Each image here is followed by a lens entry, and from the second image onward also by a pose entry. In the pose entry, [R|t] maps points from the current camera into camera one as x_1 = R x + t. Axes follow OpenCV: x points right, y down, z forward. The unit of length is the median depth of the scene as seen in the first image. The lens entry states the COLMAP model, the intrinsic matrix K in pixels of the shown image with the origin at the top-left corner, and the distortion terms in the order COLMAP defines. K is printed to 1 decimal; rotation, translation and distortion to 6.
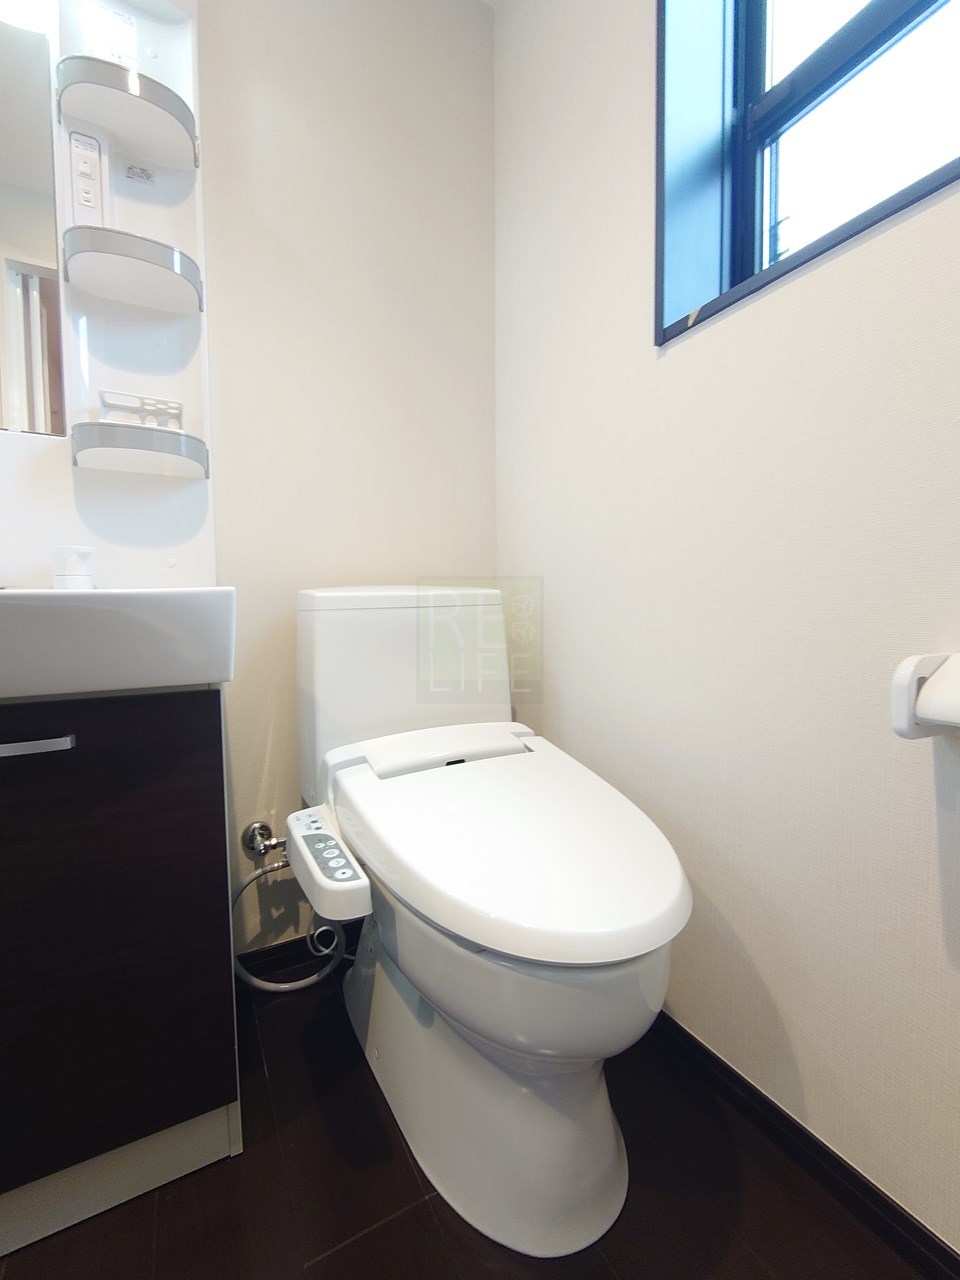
lens RADIAL K [[552.1, 0, 492.8], [0, 552.1, 638.6], [0, 0, 1]] dist [0.000370, -0.001079]
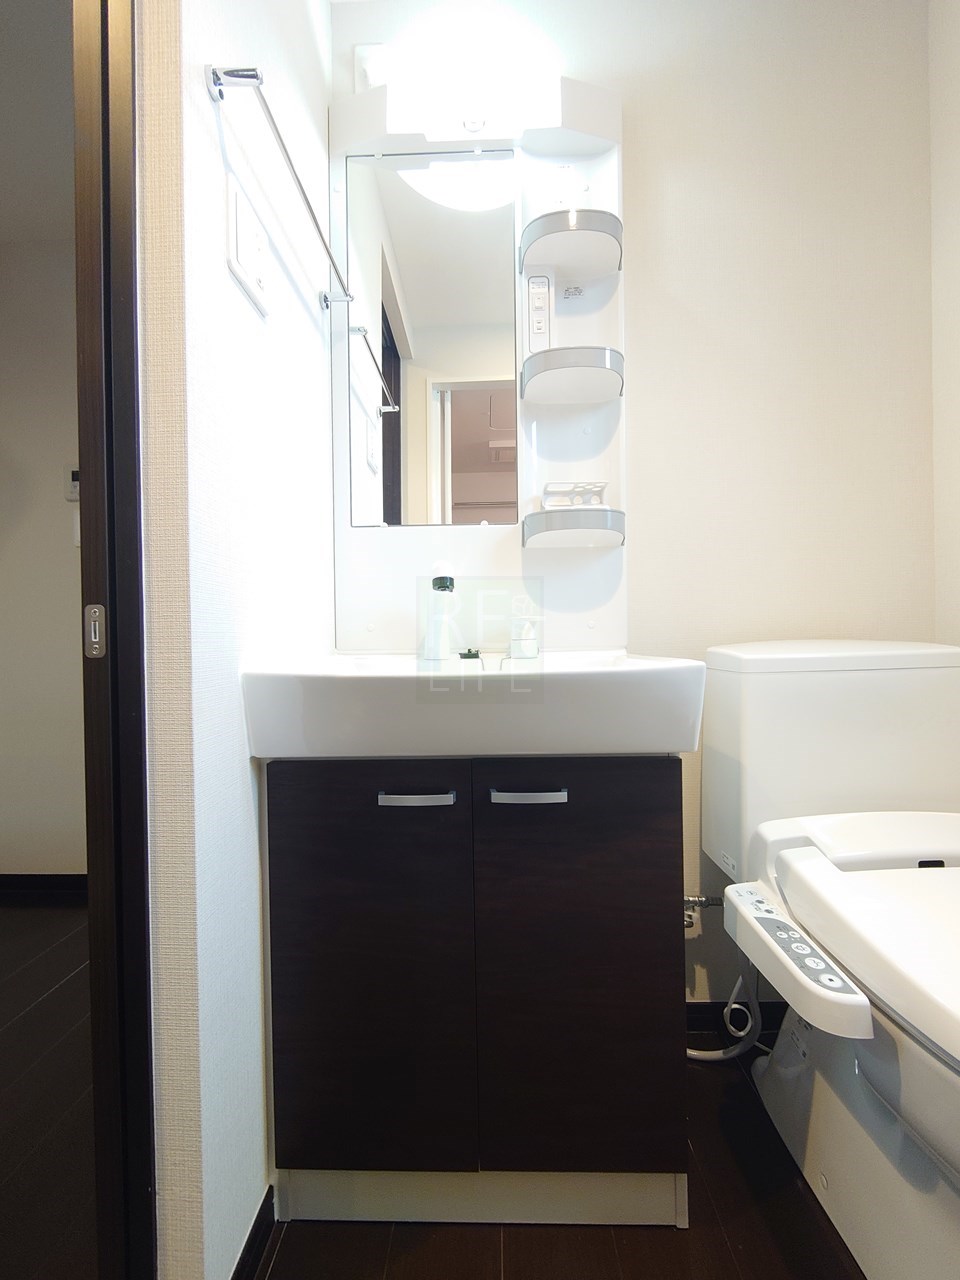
lens RADIAL K [[552.1, 0, 487.6], [0, 552.1, 640.7], [0, 0, 1]] dist [0.000370, -0.001079]
pose [[0.861065, -0.001672, -0.508492, -0.216821], [-0.021680, 0.998965, -0.039998, -0.060465], [0.508032, 0.045466, 0.860137, -0.064865]]
